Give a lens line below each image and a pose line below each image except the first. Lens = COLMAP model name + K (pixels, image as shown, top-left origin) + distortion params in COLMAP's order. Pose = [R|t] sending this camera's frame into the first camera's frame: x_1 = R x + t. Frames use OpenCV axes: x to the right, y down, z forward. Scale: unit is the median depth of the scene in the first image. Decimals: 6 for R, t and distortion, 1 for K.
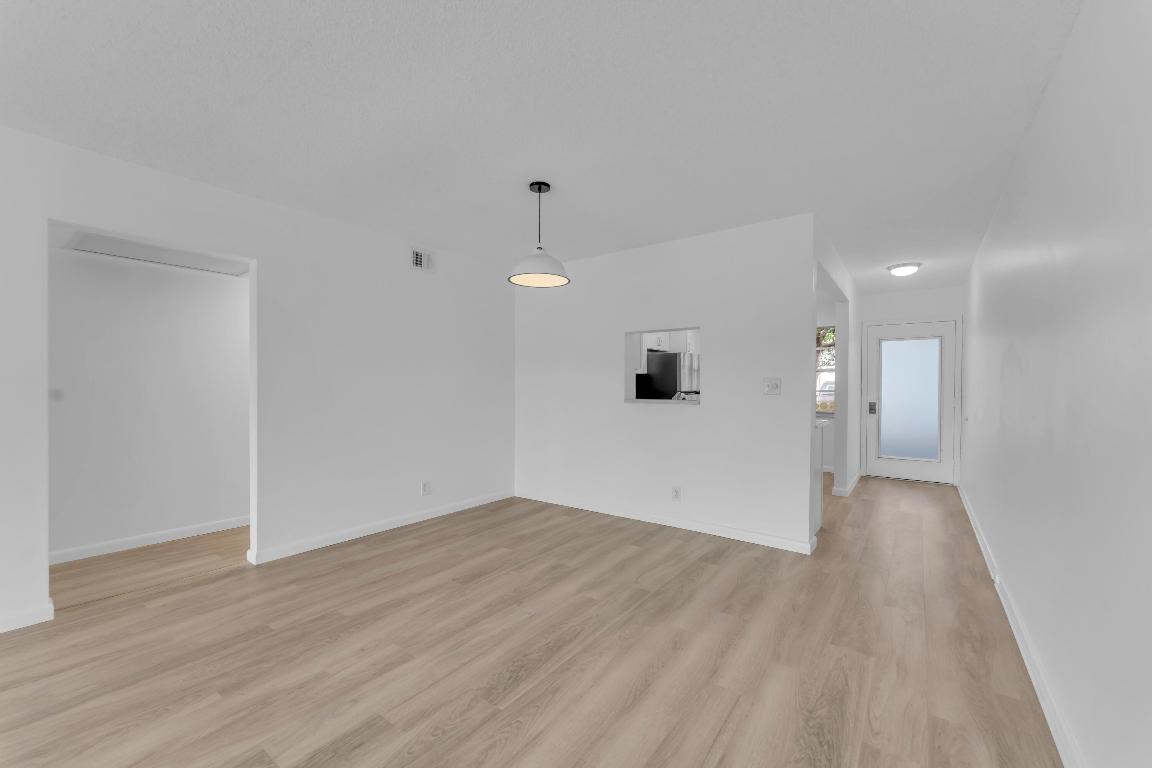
lens RADIAL K [[464.0, 0, 575.7], [0, 464.0, 387.6], [0, 0, 1]] dist [-0.001664, -0.000215]
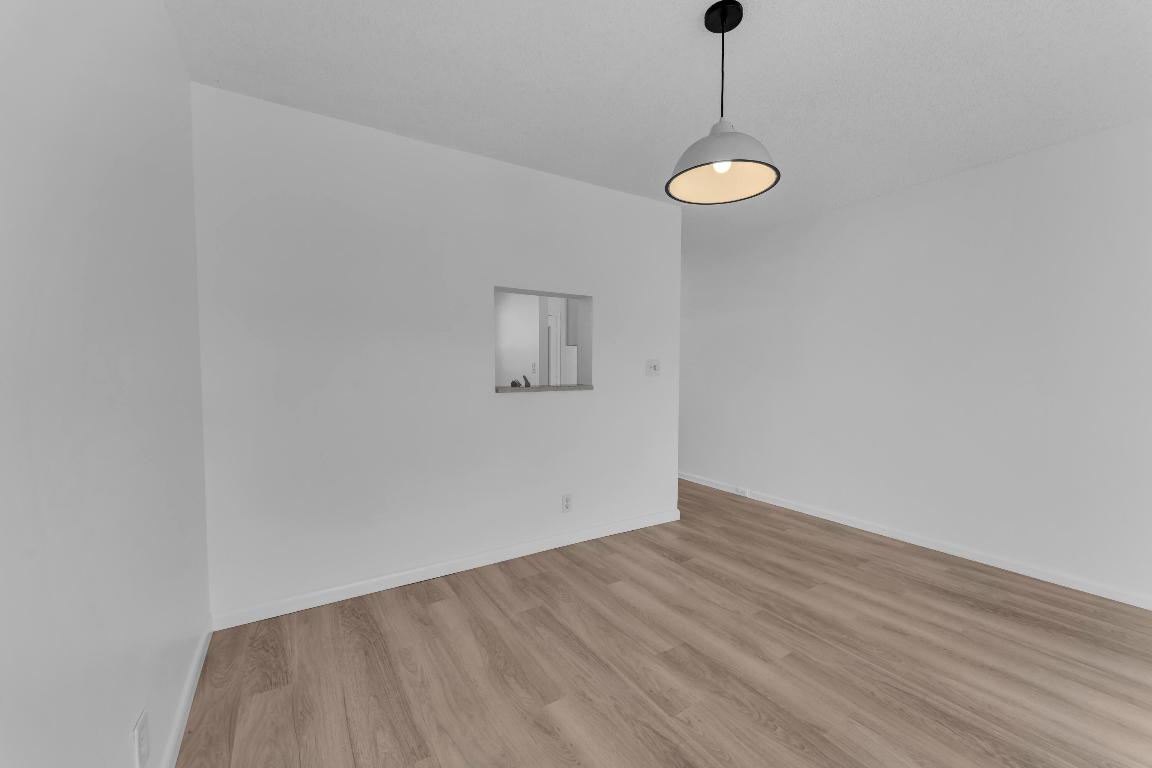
lens RADIAL K [[458.5, 0, 574.5], [0, 458.5, 389.3], [0, 0, 1]] dist [-0.000999, -0.000666]
pose [[0.364652, -0.047191, 0.929947, -0.695552], [0.005106, 0.998801, 0.048683, -0.008588], [-0.931130, -0.013005, 0.364455, 0.973774]]
